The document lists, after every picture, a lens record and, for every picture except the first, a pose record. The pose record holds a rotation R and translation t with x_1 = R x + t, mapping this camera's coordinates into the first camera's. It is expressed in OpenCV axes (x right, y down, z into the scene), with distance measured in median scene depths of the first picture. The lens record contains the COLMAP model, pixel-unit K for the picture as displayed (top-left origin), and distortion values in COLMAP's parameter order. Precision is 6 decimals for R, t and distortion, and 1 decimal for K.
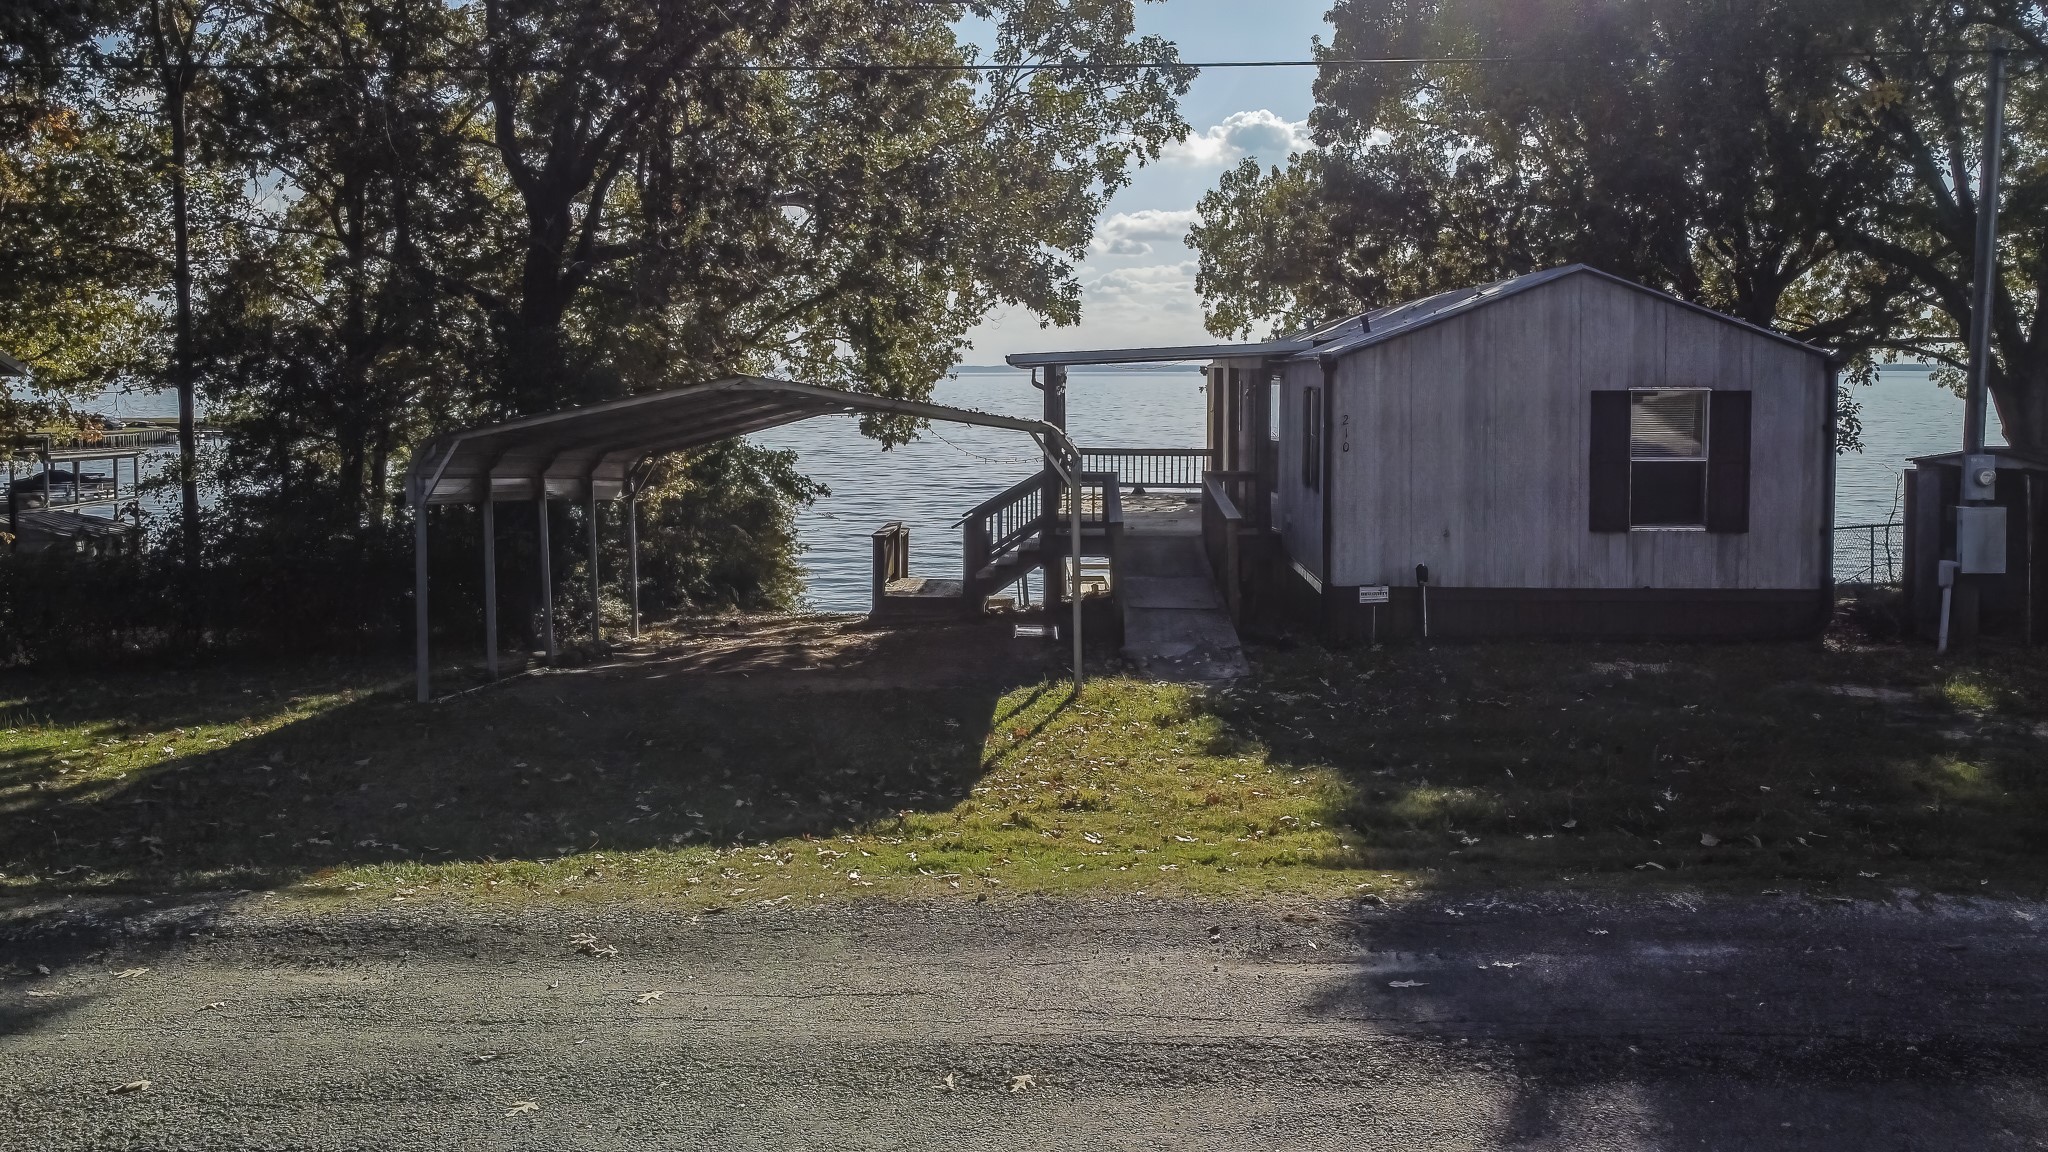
lens RADIAL K [[1539.0, 0, 1024.8], [0, 1539.0, 579.4], [0, 0, 1]] dist [0.014131, 0.000642]
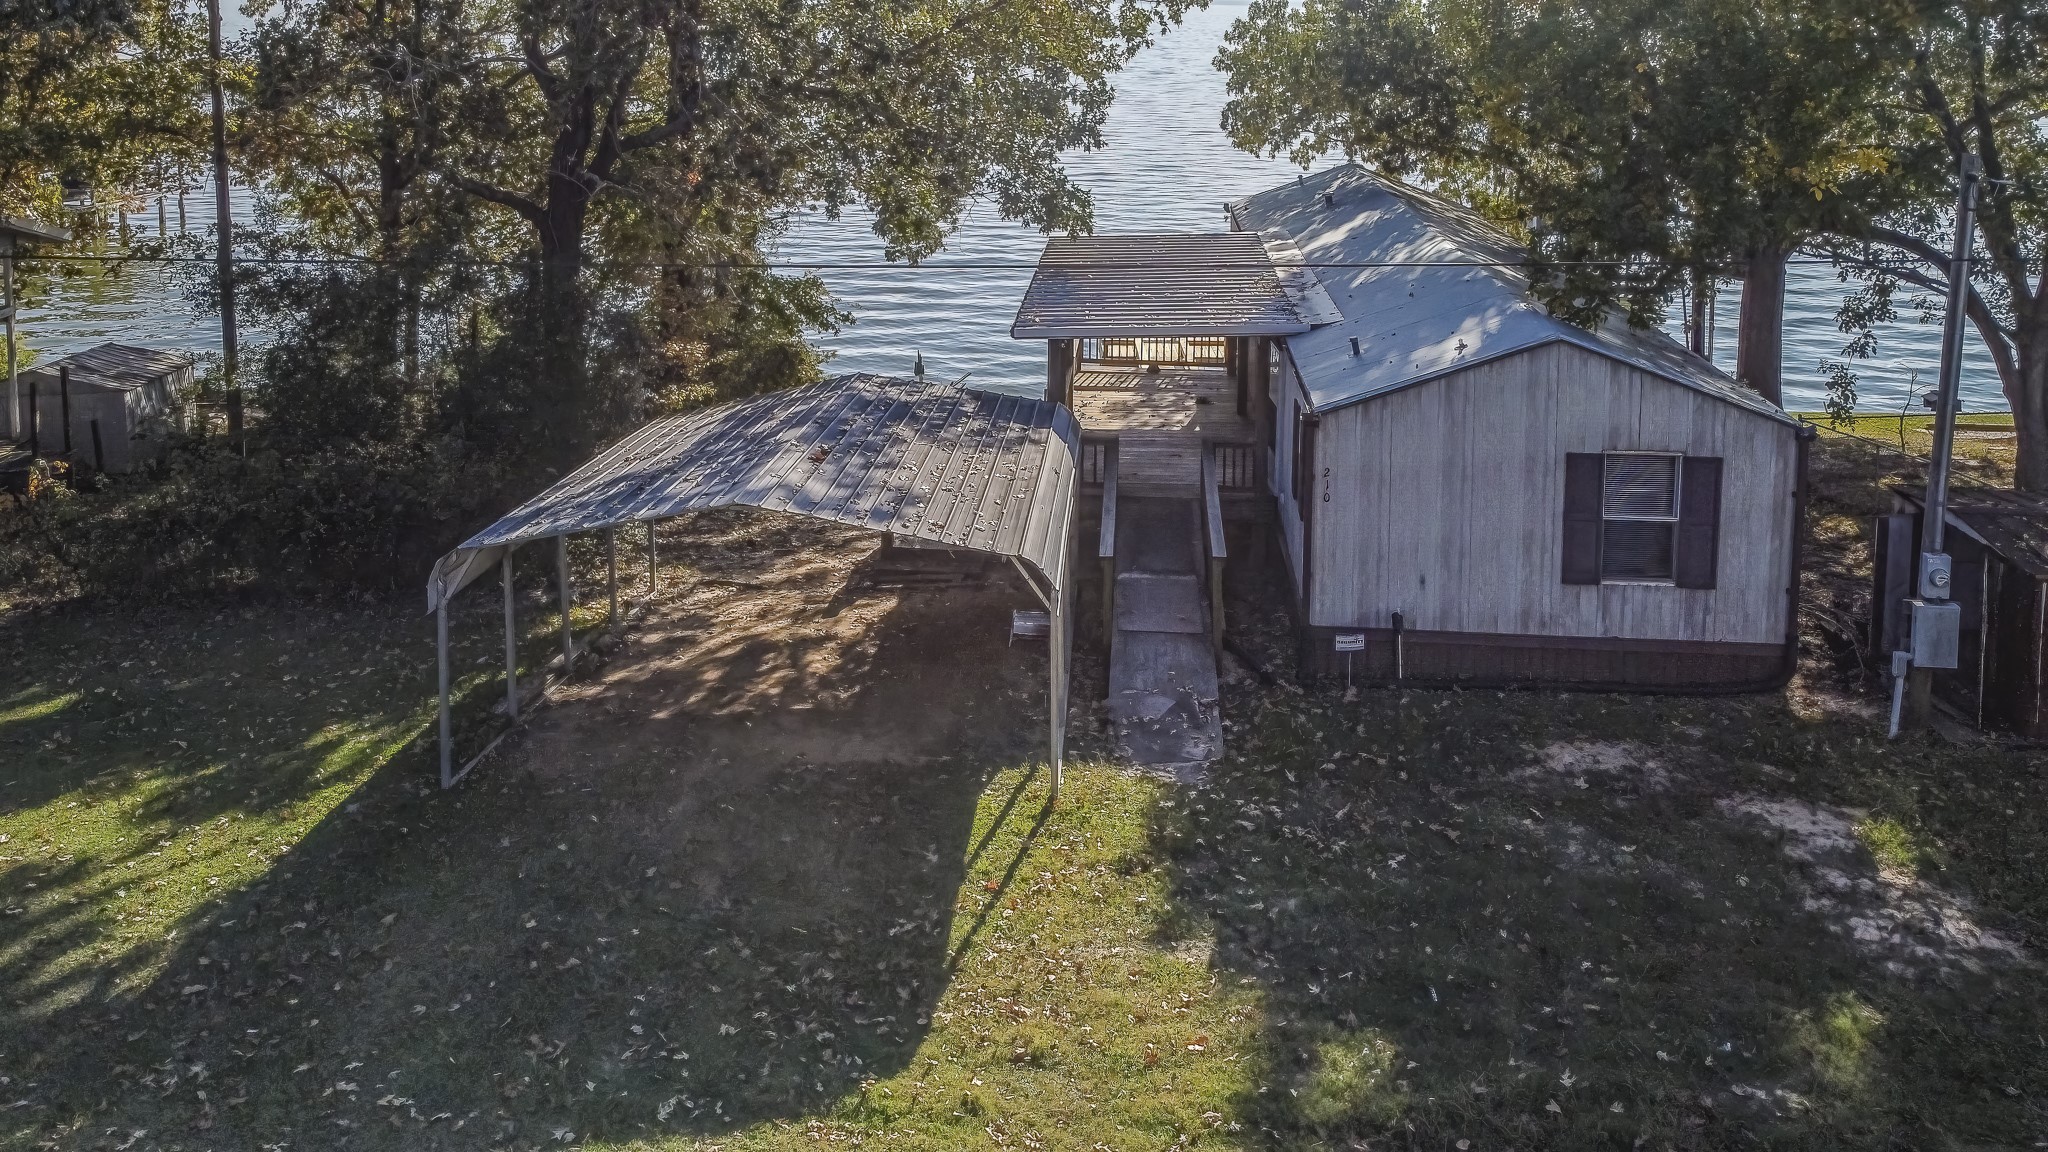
lens RADIAL K [[1539.0, 0, 1007.5], [0, 1539.0, 437.3], [0, 0, 1]] dist [0.014131, 0.000642]
pose [[0.999435, 0.012003, -0.031388, 0.026092], [-0.009983, 0.997918, 0.063720, -0.191442], [0.032087, -0.063371, 0.997474, -0.037883]]
